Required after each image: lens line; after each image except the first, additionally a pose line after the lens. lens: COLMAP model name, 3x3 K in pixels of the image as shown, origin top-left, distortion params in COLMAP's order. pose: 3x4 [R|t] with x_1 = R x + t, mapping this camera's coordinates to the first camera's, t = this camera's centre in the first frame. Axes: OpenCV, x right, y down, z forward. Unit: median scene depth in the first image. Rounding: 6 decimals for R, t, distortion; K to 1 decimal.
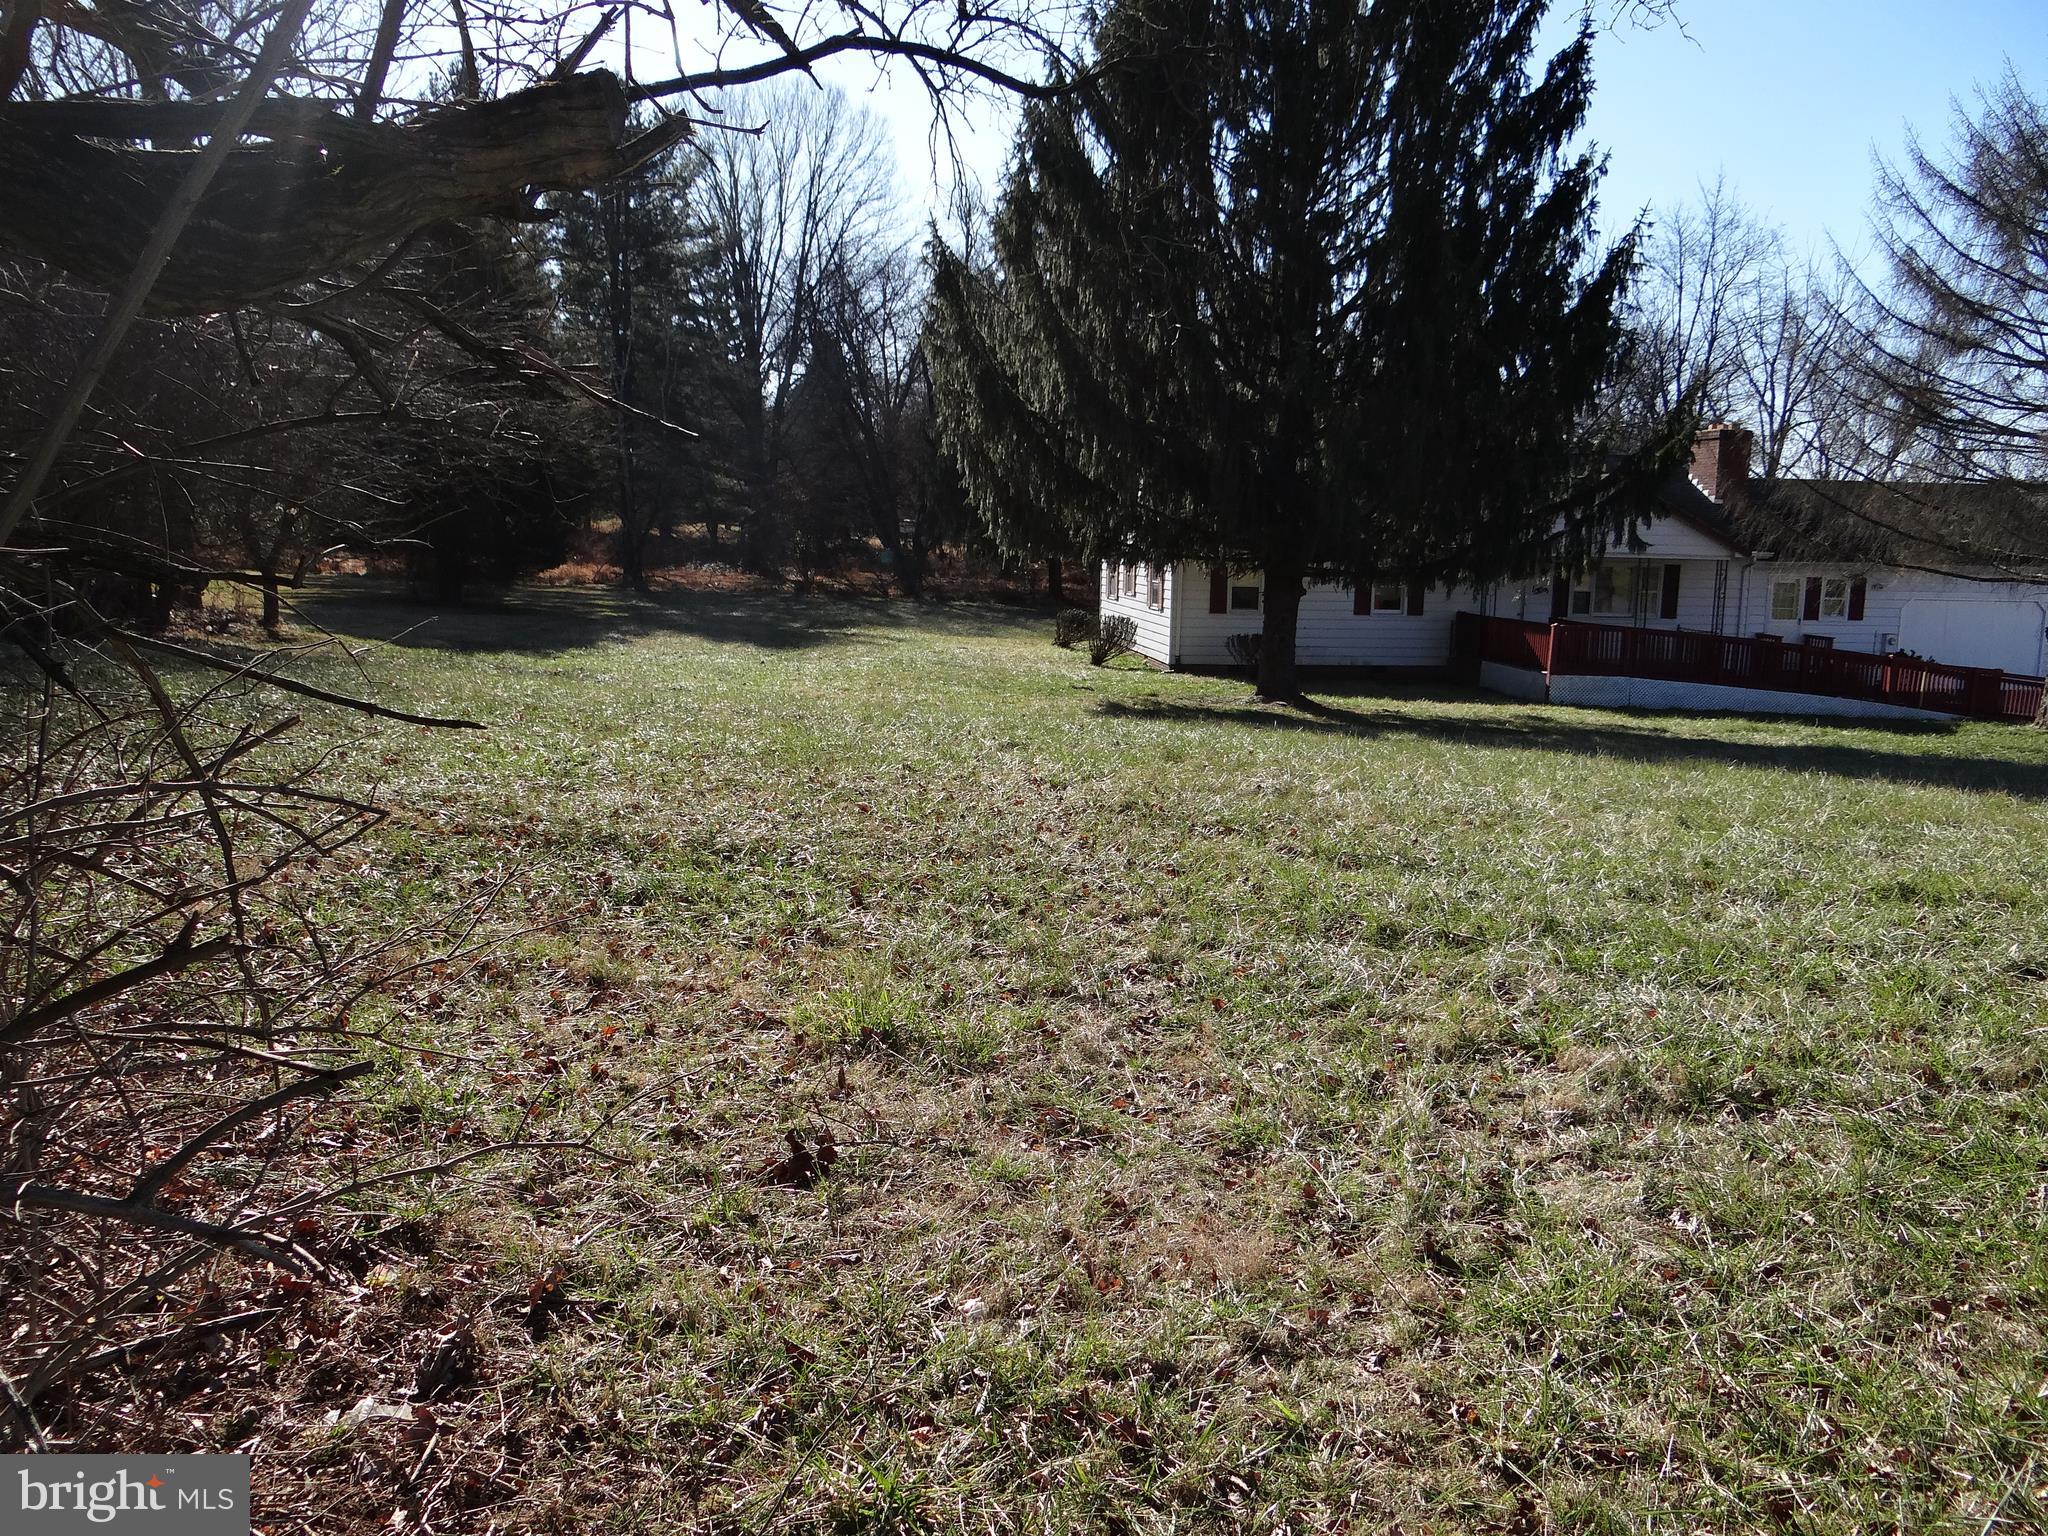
lens RADIAL K [[1630.0, 0, 1030.5], [0, 1630.0, 752.5], [0, 0, 1]] dist [0.009313, -0.006000]
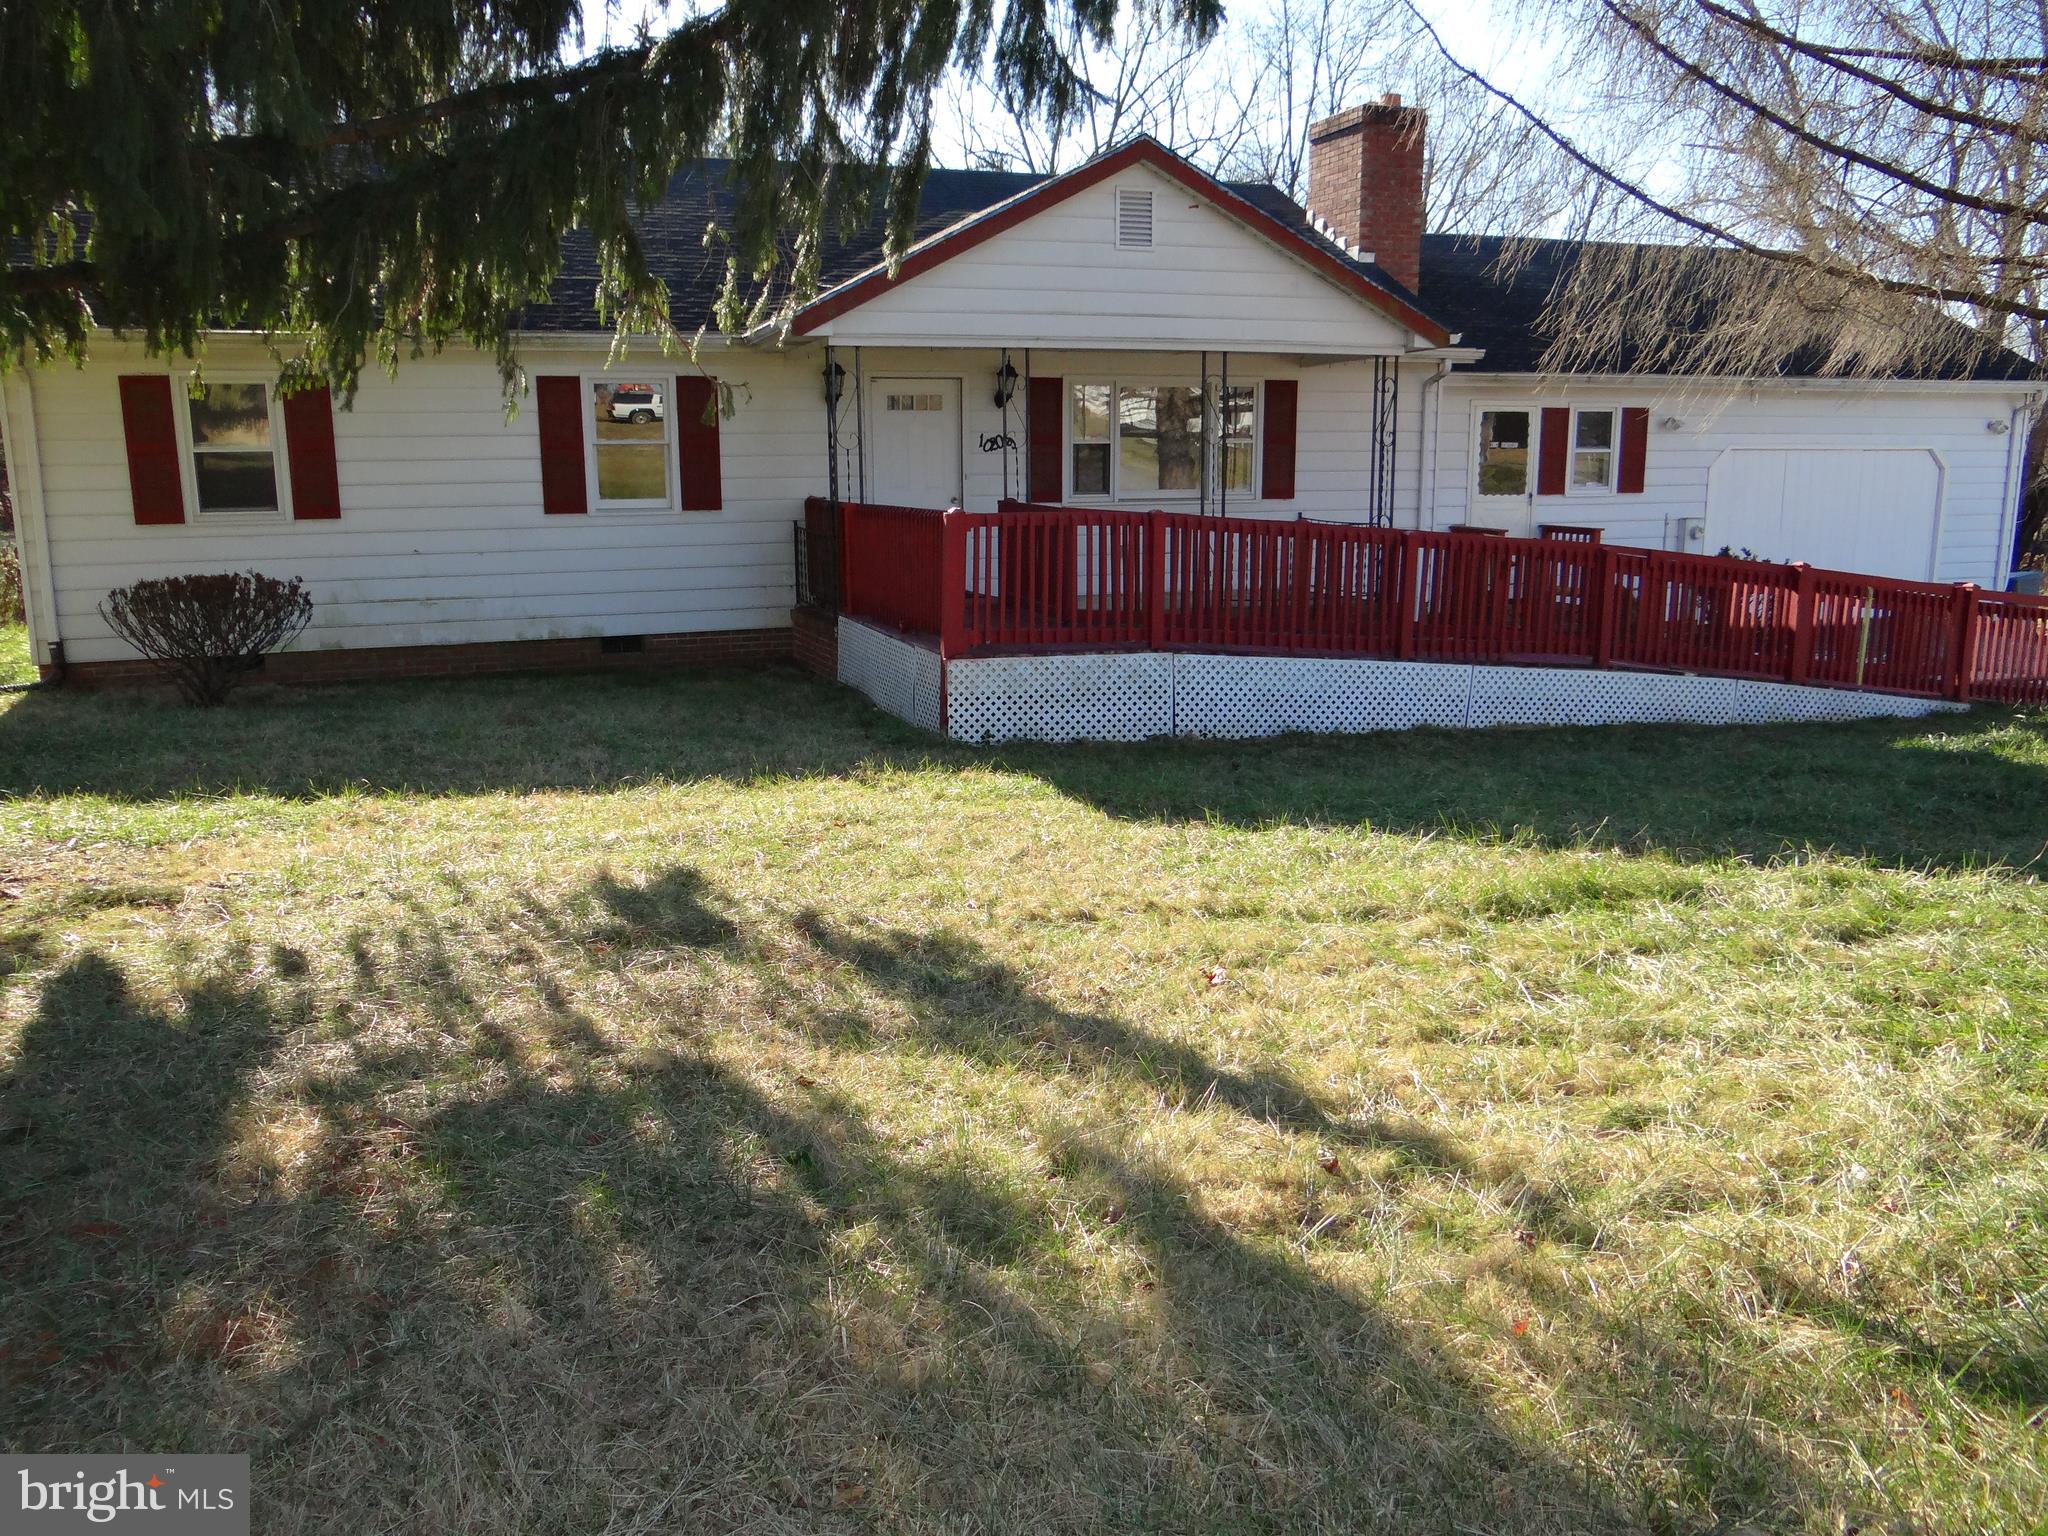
lens RADIAL K [[1630.0, 0, 1018.9], [0, 1630.0, 768.3], [0, 0, 1]] dist [0.009313, -0.006000]
pose [[0.979260, -0.068700, 0.190607, 0.333657], [0.060238, 0.996939, 0.049845, -0.049660], [-0.193448, -0.037329, 0.980400, 0.826529]]
